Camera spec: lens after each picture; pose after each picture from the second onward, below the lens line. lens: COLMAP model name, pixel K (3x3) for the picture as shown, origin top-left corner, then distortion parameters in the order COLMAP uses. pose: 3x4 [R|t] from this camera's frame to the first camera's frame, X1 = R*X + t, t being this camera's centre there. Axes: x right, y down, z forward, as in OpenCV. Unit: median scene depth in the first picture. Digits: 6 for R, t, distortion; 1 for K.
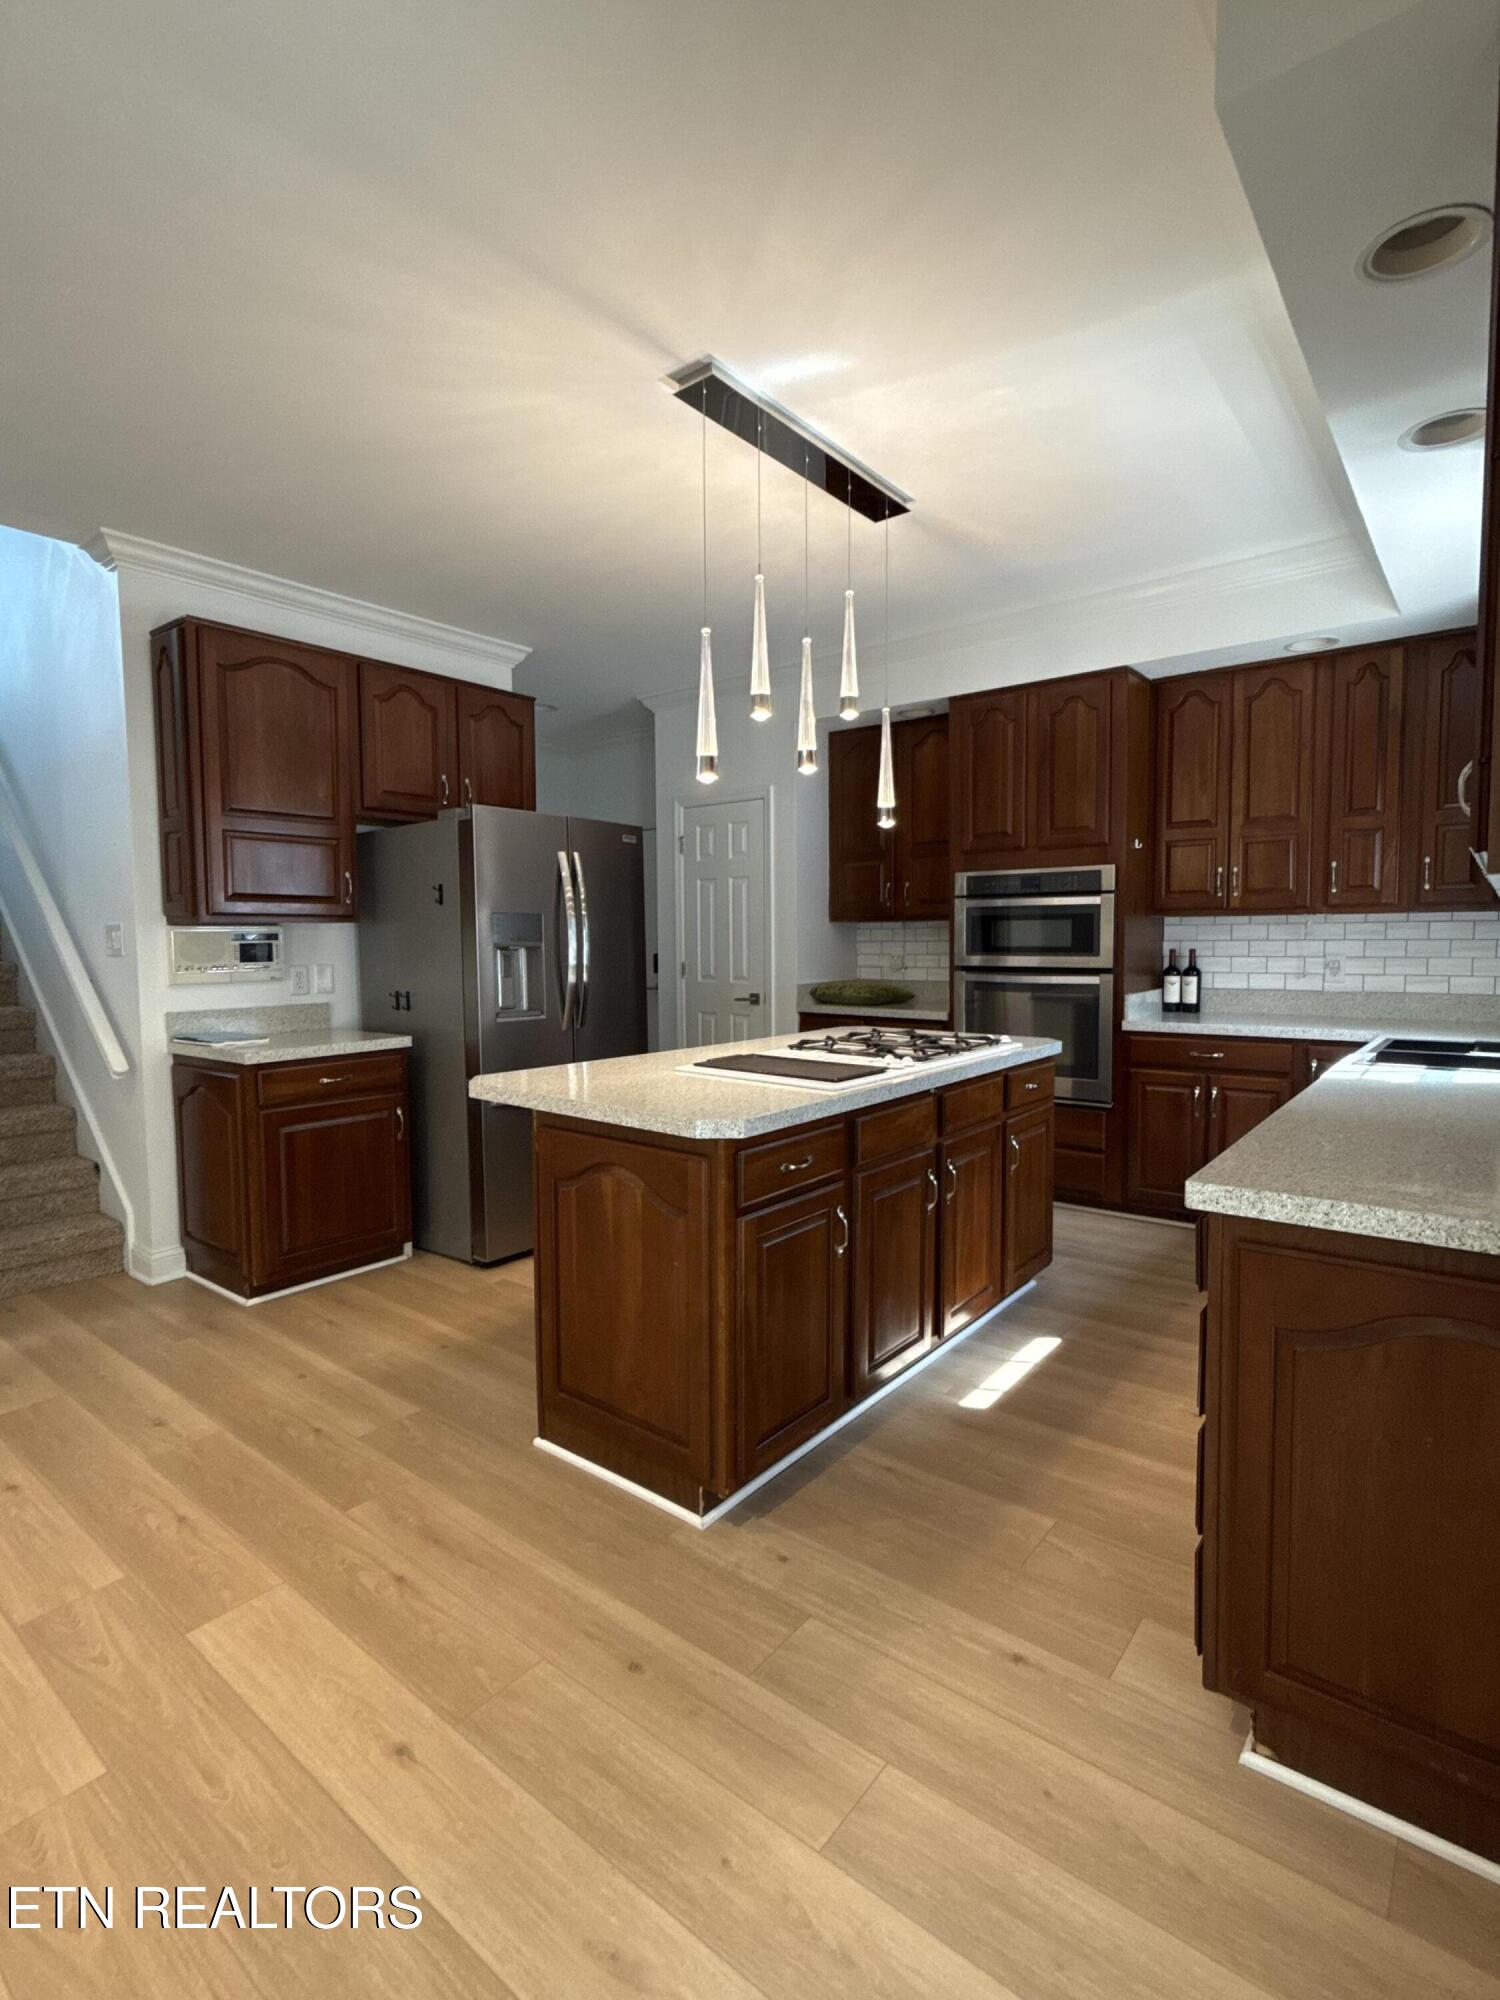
lens RADIAL K [[963.3, 0, 743.0], [0, 963.3, 1001.4], [0, 0, 1]] dist [0.002805, 0.000583]
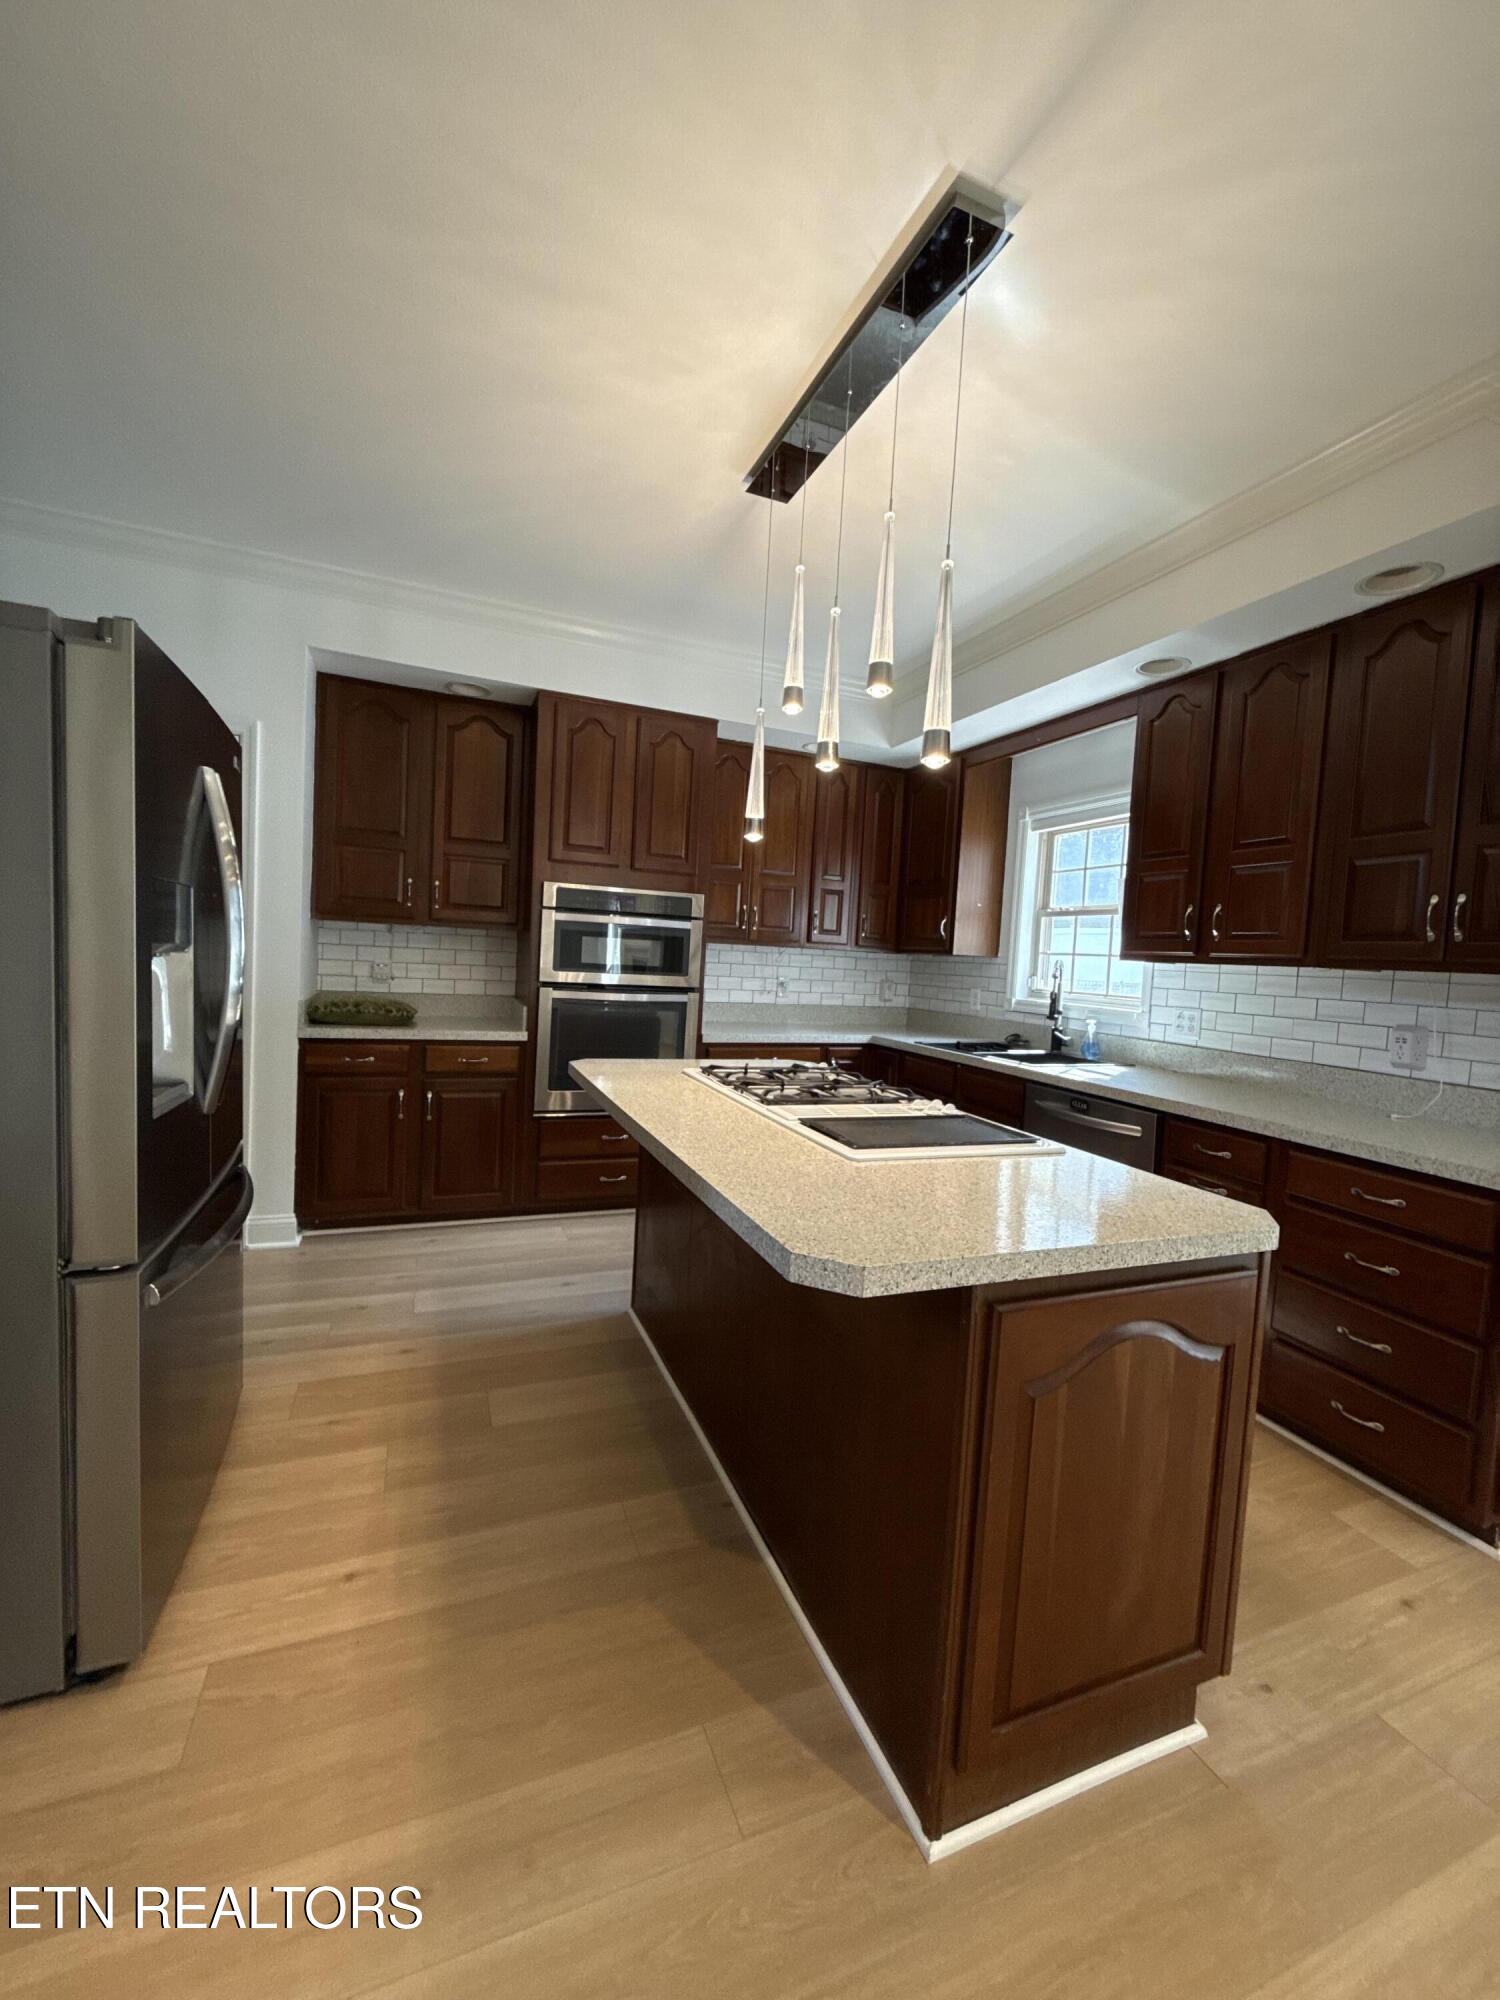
lens RADIAL K [[796.2, 0, 747.3], [0, 796.2, 996.0], [0, 0, 1]] dist [0.006610, -0.000442]
pose [[0.483734, -0.010238, 0.875155, -0.395843], [0.001978, 0.999942, 0.010604, -0.034189], [-0.875213, -0.003399, 0.483726, 0.504192]]
